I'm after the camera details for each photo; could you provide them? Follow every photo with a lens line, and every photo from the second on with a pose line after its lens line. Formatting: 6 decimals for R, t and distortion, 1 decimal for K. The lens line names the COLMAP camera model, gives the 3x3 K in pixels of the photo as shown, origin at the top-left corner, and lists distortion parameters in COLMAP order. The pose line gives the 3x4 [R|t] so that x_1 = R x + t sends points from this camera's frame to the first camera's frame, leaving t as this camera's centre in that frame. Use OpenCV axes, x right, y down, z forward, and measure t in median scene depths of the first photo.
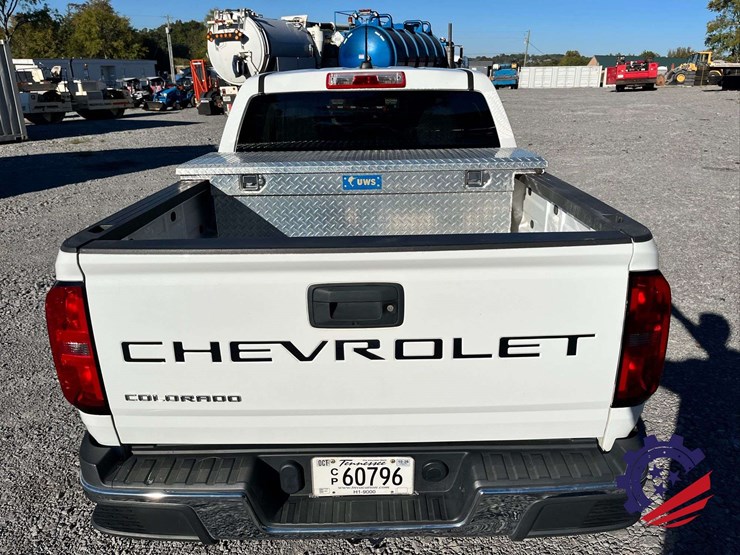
lens RADIAL K [[554.4, 0, 374.4], [0, 554.4, 277.5], [0, 0, 1]] dist [0.083770, -0.123219]
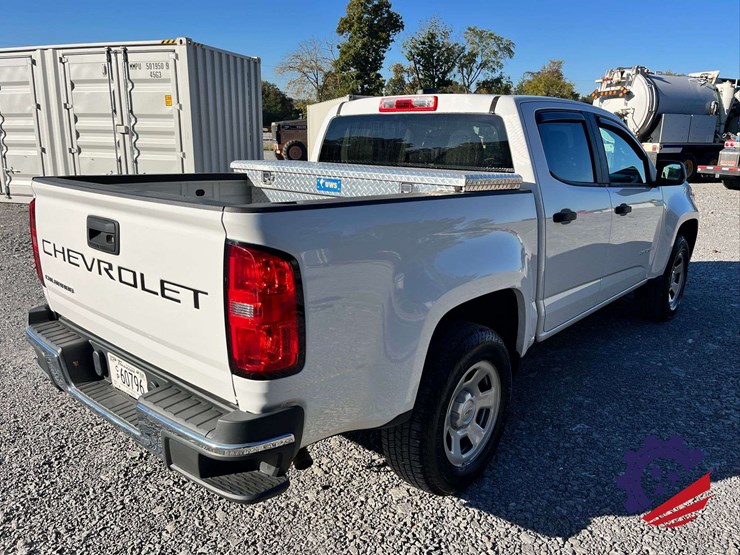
lens RADIAL K [[554.4, 0, 374.4], [0, 554.4, 277.5], [0, 0, 1]] dist [0.083770, -0.123219]
pose [[0.758053, 0.187631, -0.624621, 0.829166], [-0.248766, 0.968501, -0.010978, 0.001325], [0.602886, 0.163707, 0.780851, 0.207838]]
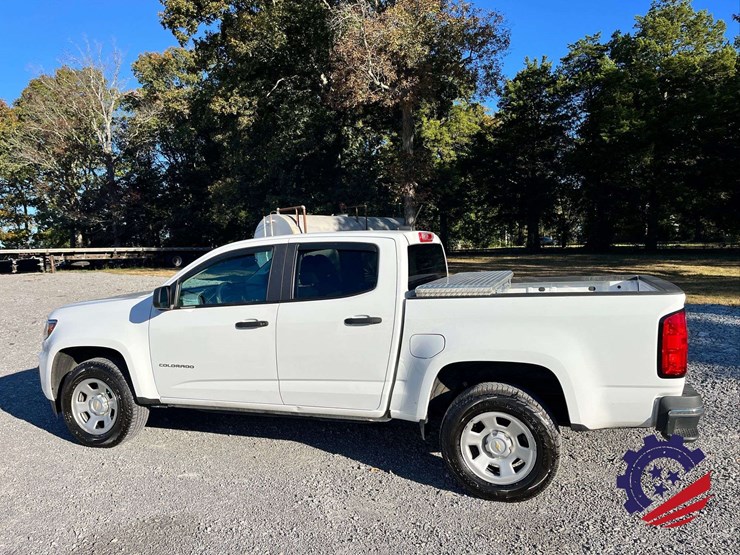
lens RADIAL K [[557.3, 0, 363.8], [0, 557.3, 275.3], [0, 0, 1]] dist [0.069930, -0.101920]
pose [[0.332072, -0.045896, 0.942137, -1.906909], [0.344908, 0.935555, -0.075993, -0.236701], [-0.877933, 0.350186, 0.326502, 0.831774]]
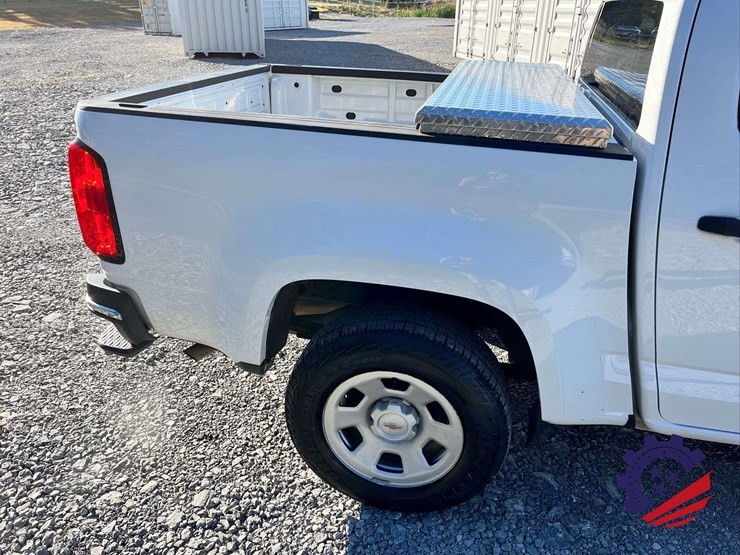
lens RADIAL K [[554.4, 0, 374.4], [0, 554.4, 277.5], [0, 0, 1]] dist [0.083770, -0.123219]
pose [[-0.198445, 0.439151, -0.876223, 0.962427], [-0.343873, 0.805976, 0.481824, -0.352152], [0.917808, 0.396925, -0.008930, 1.063349]]
